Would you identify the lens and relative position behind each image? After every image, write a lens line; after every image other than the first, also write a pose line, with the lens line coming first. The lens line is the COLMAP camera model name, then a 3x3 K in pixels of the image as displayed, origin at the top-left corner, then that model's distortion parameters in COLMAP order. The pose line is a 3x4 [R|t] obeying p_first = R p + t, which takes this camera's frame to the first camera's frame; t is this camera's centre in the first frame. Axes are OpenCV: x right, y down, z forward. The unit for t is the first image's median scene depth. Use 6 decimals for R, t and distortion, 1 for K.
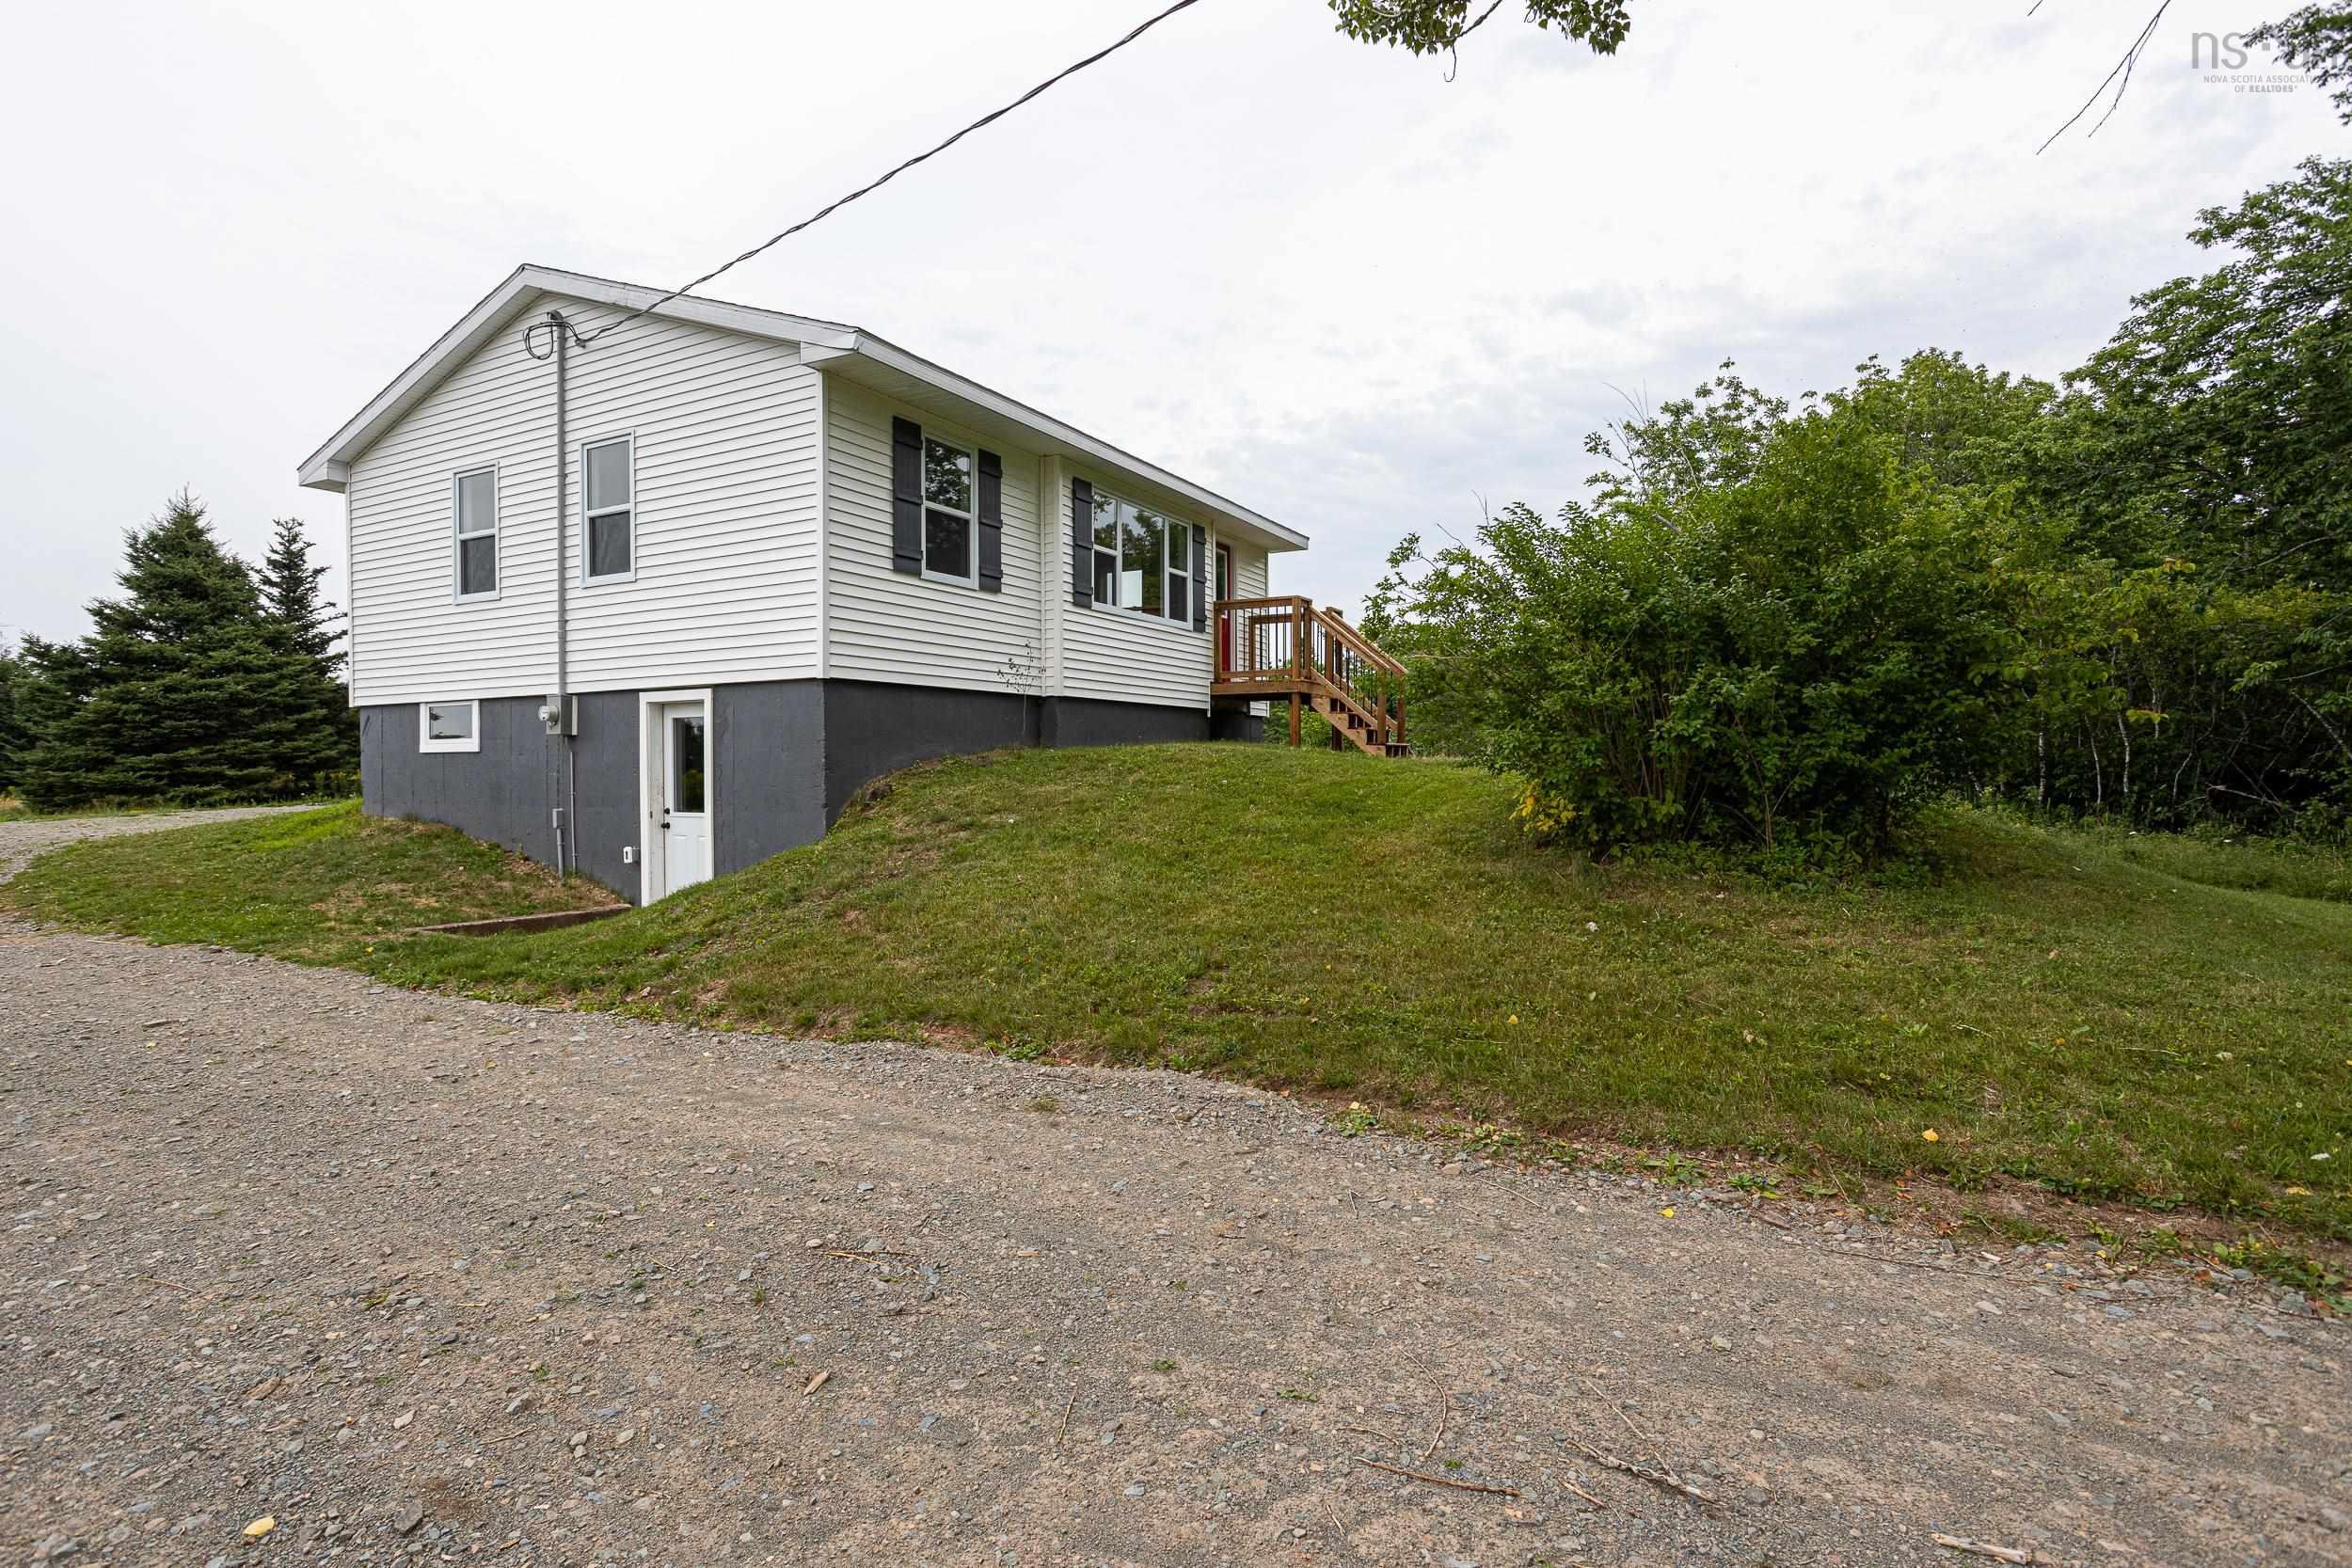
lens RADIAL K [[1159.0, 0, 1176.0], [0, 1159.0, 784.0], [0, 0, 1]] dist [-0.047714, 0.034239]
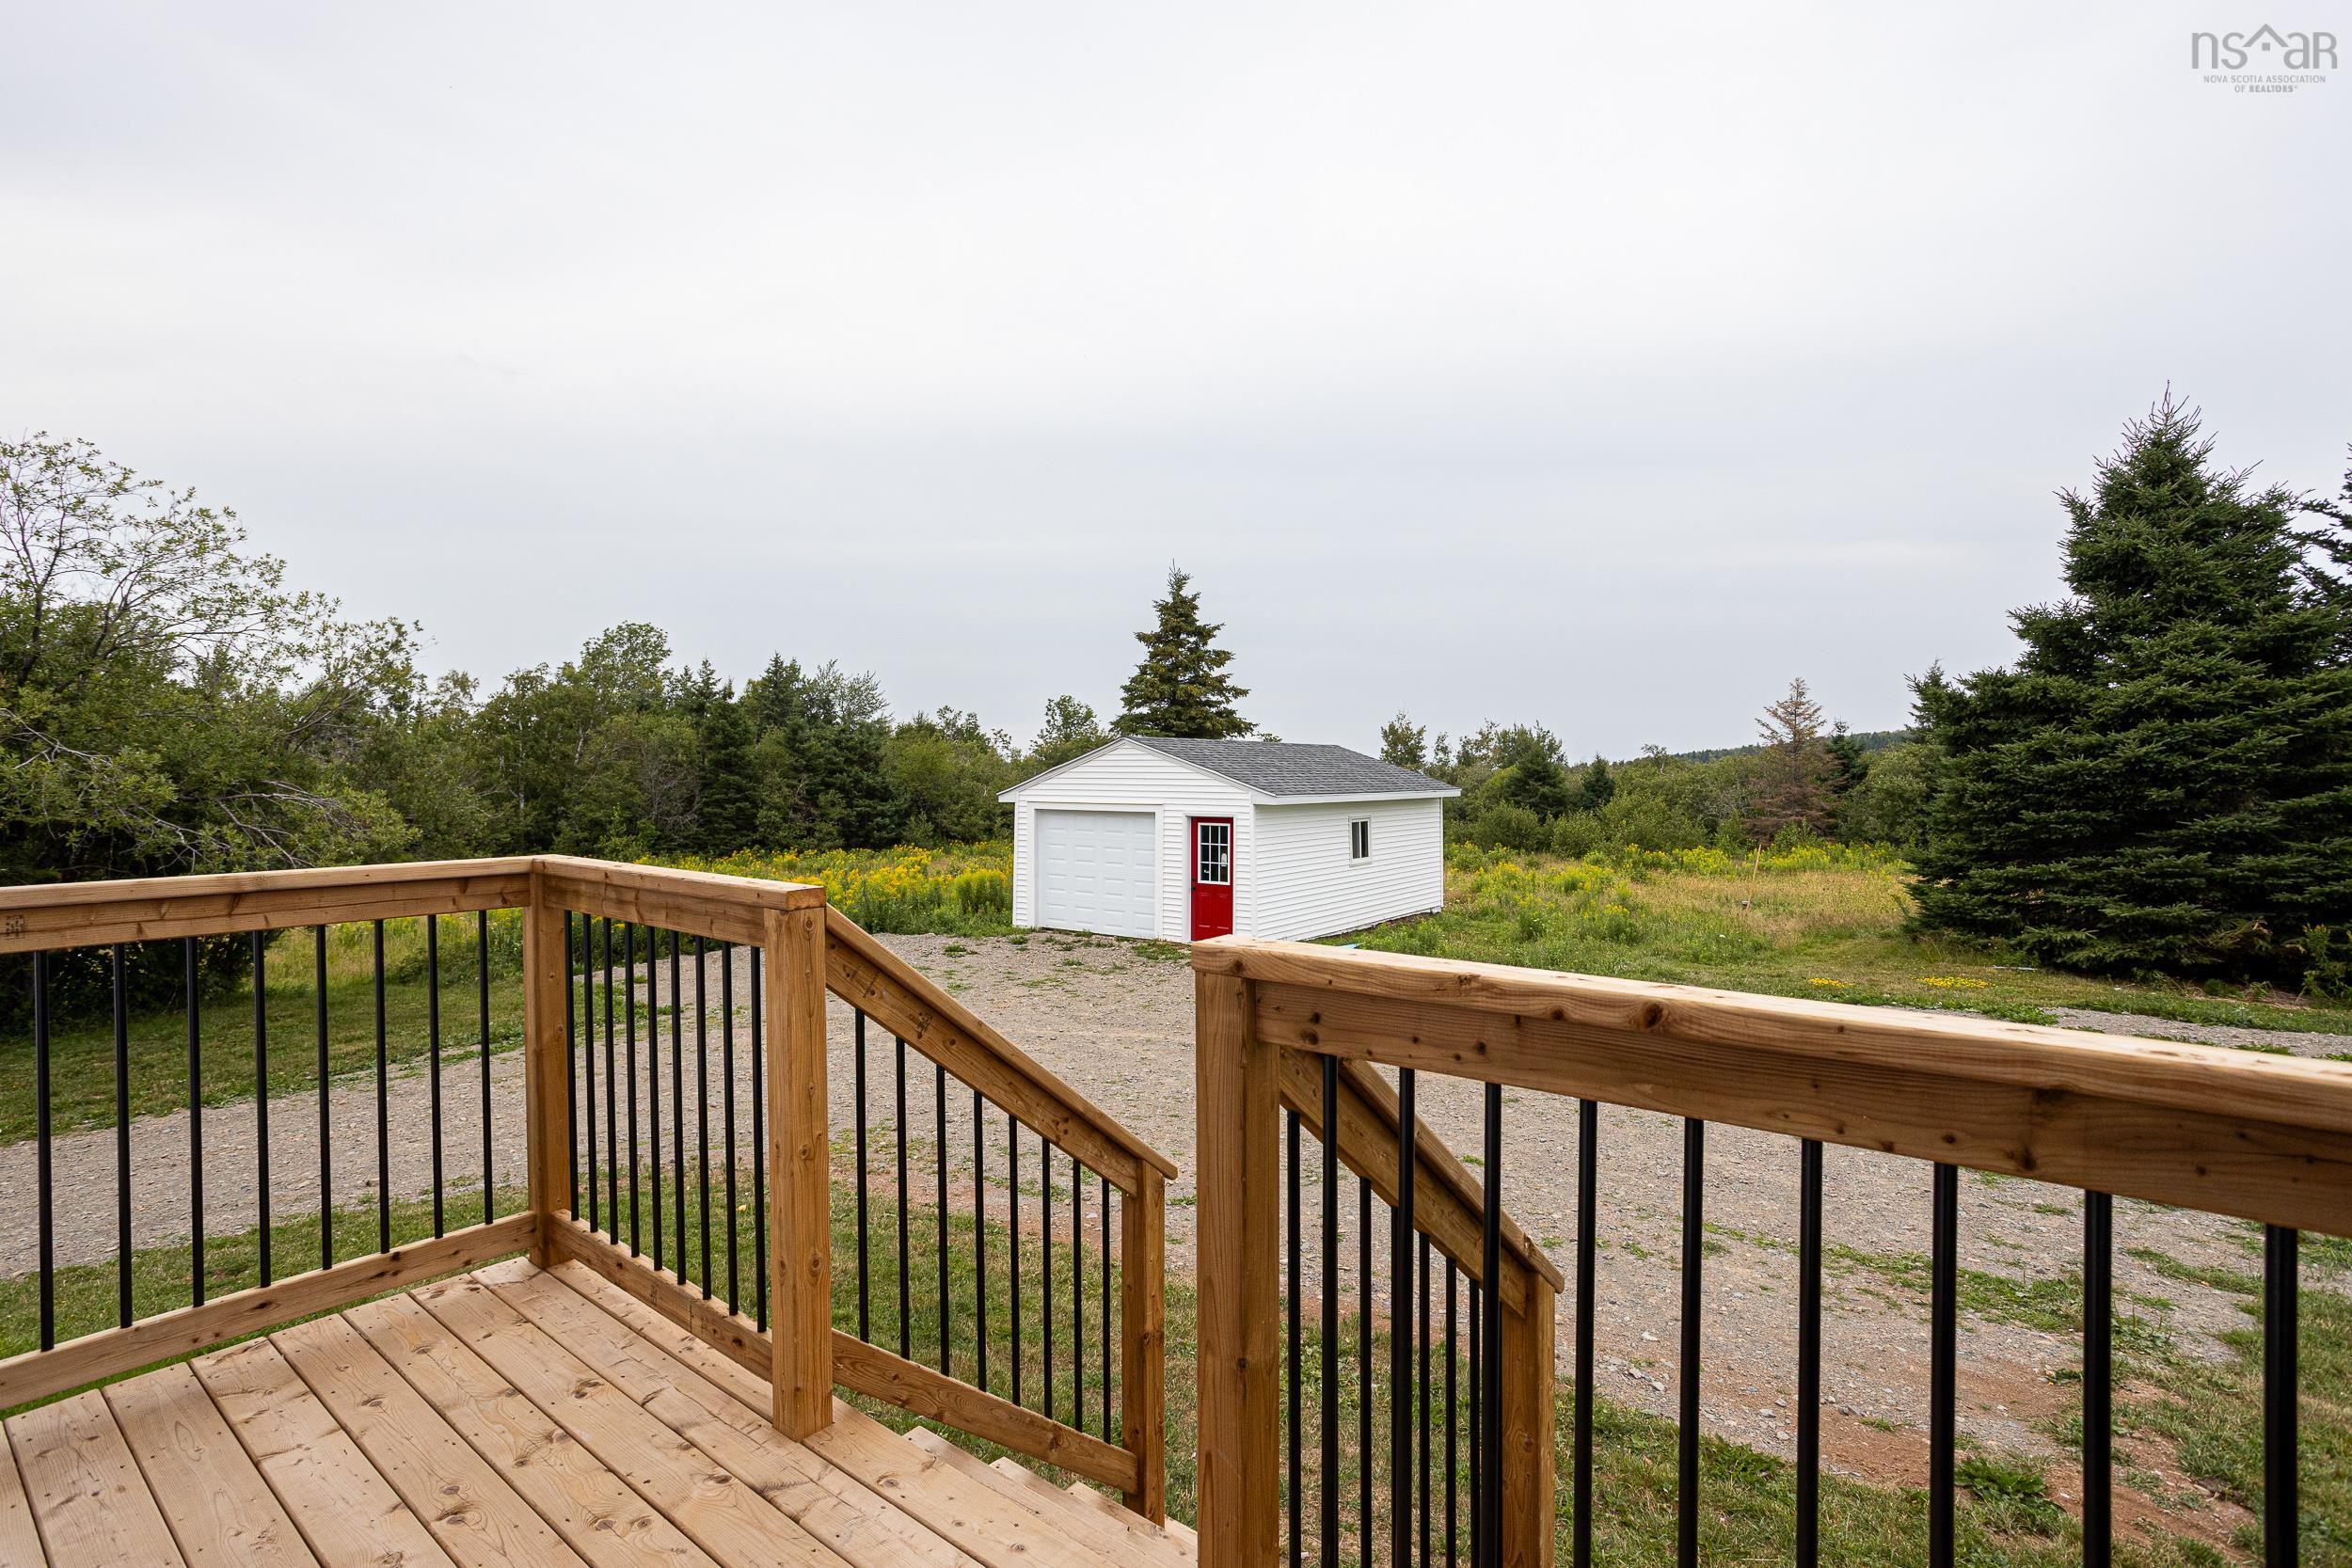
lens RADIAL K [[1159.0, 0, 1176.0], [0, 1159.0, 784.0], [0, 0, 1]] dist [-0.047714, 0.034239]
pose [[-0.216951, 0.023569, -0.975898, -0.214542], [-0.018517, 0.999429, 0.028254, -0.075553], [0.976007, 0.024201, -0.216390, 0.682903]]
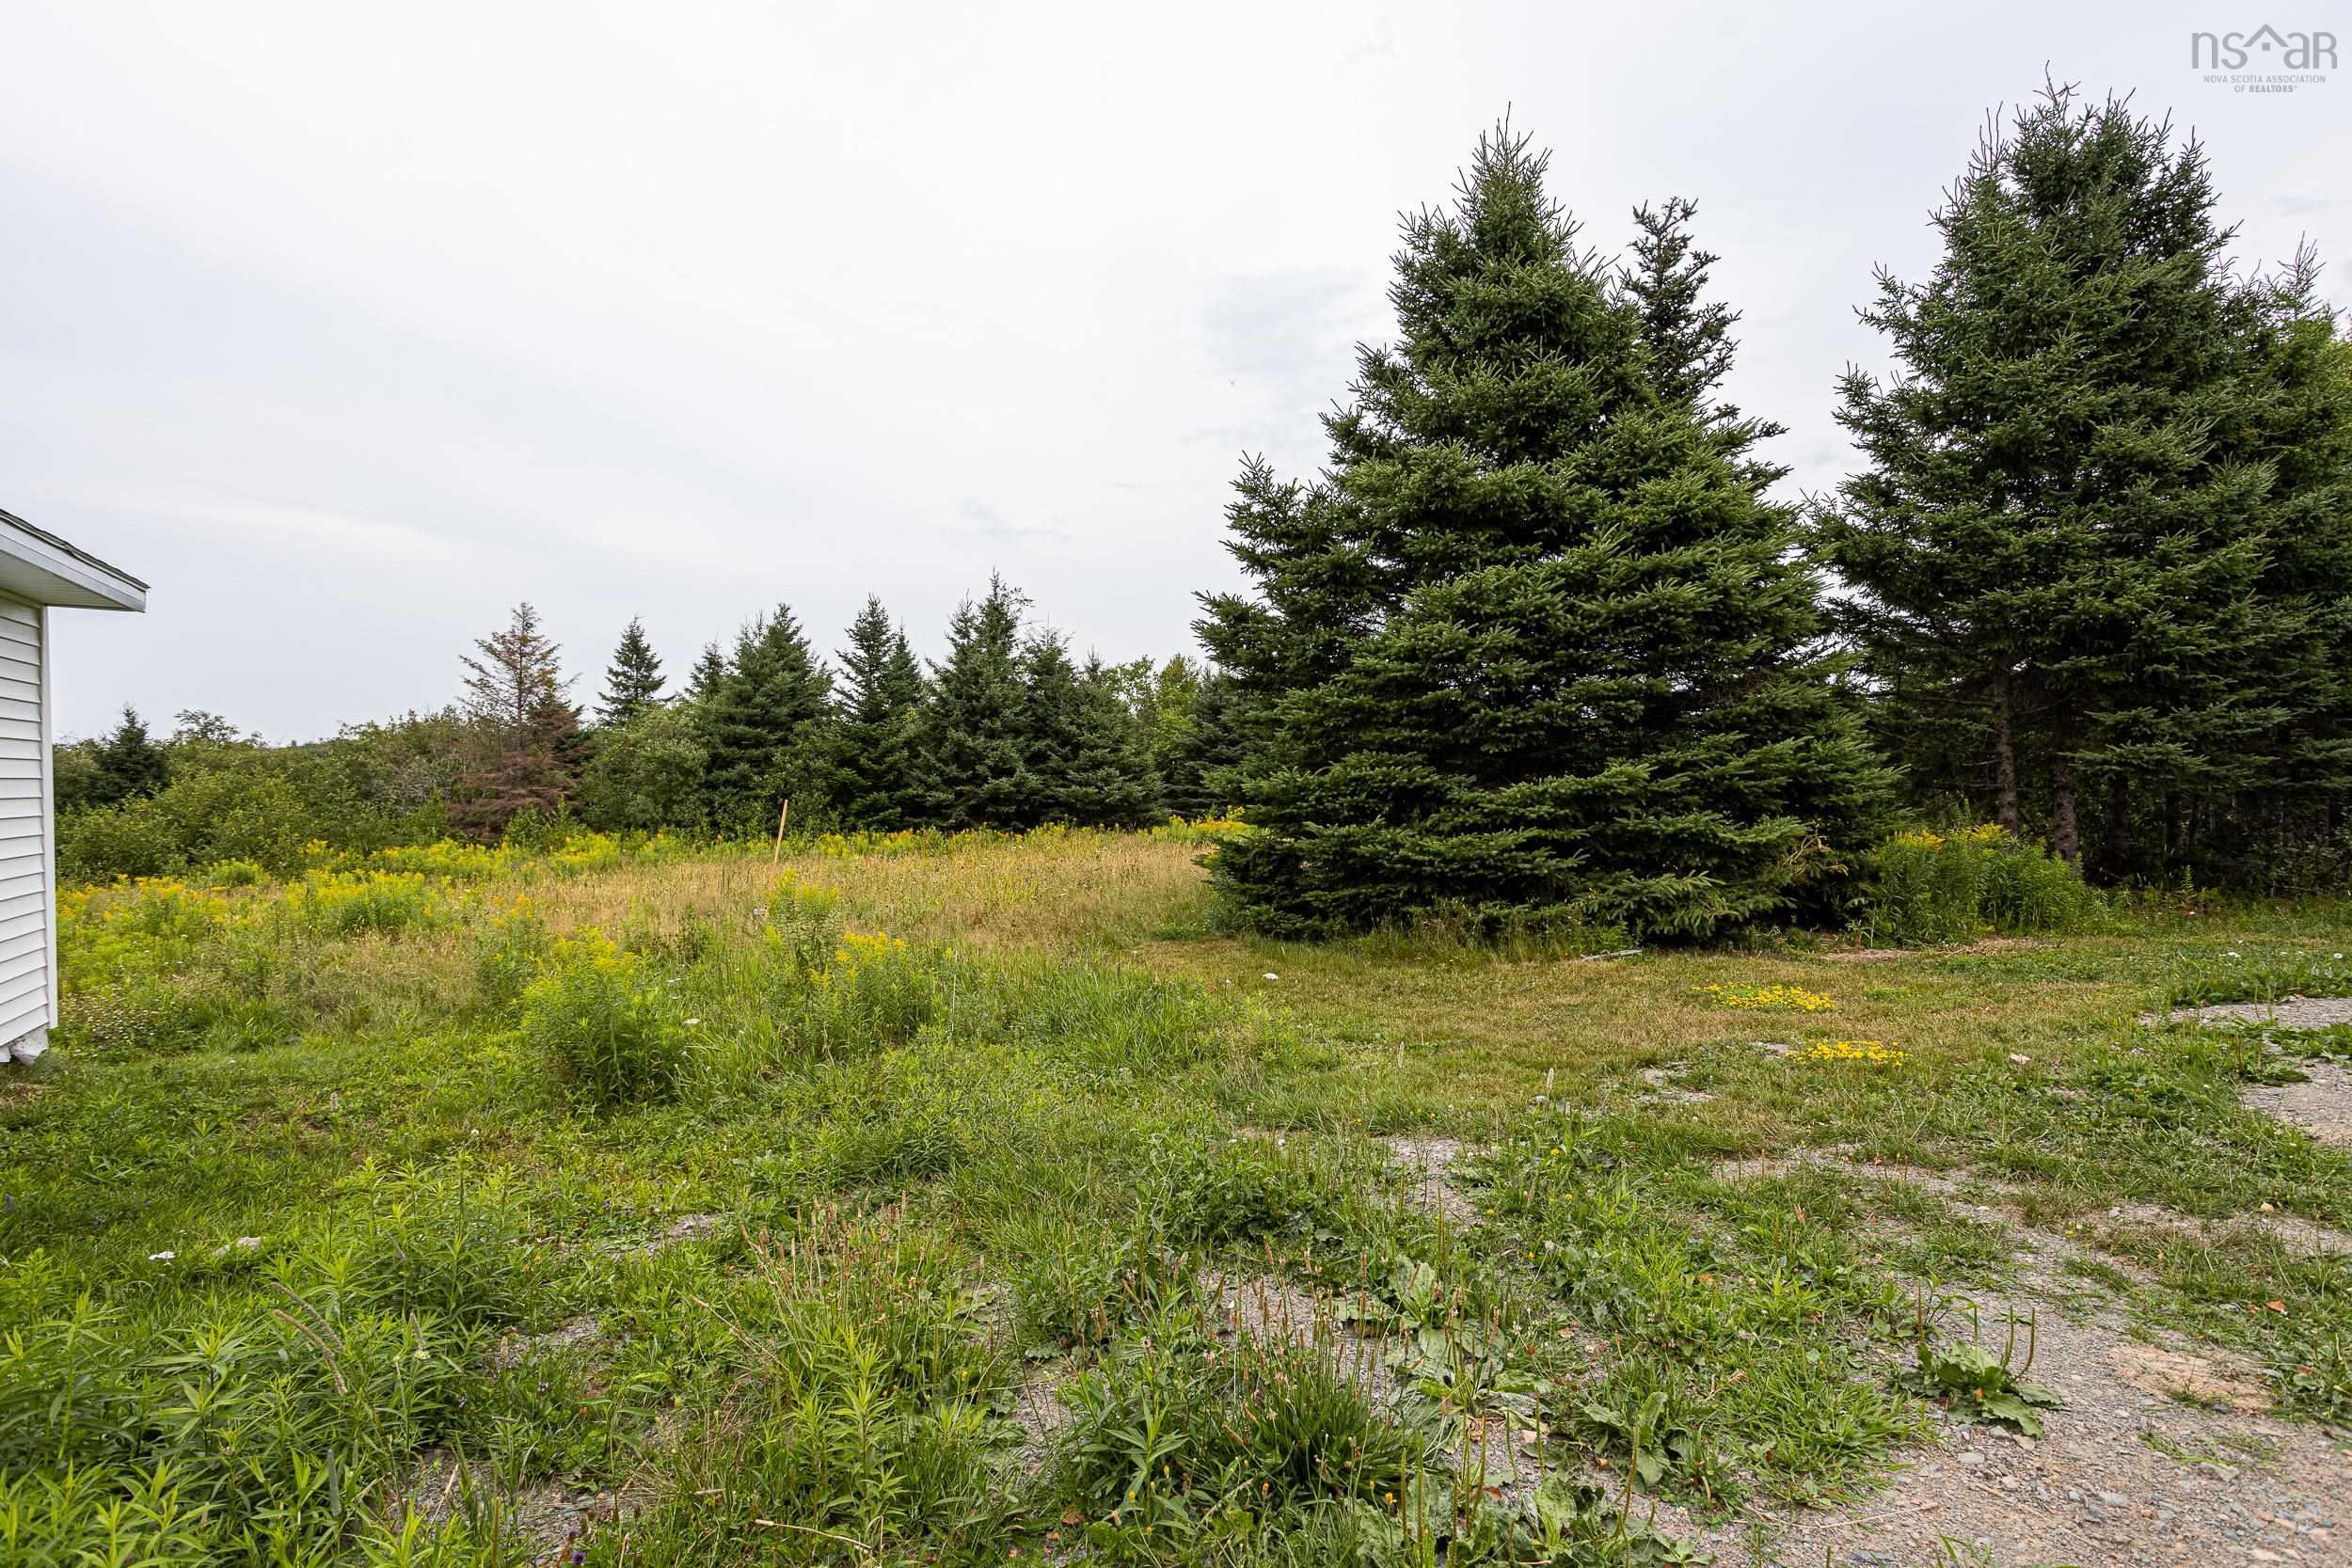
lens RADIAL K [[1159.0, 0, 1176.0], [0, 1159.0, 784.0], [0, 0, 1]] dist [-0.047714, 0.034239]
pose [[0.813829, 0.010319, -0.581013, -0.765051], [-0.024349, 0.999570, -0.016353, -0.015357], [0.580594, 0.027456, 0.813730, 0.642332]]
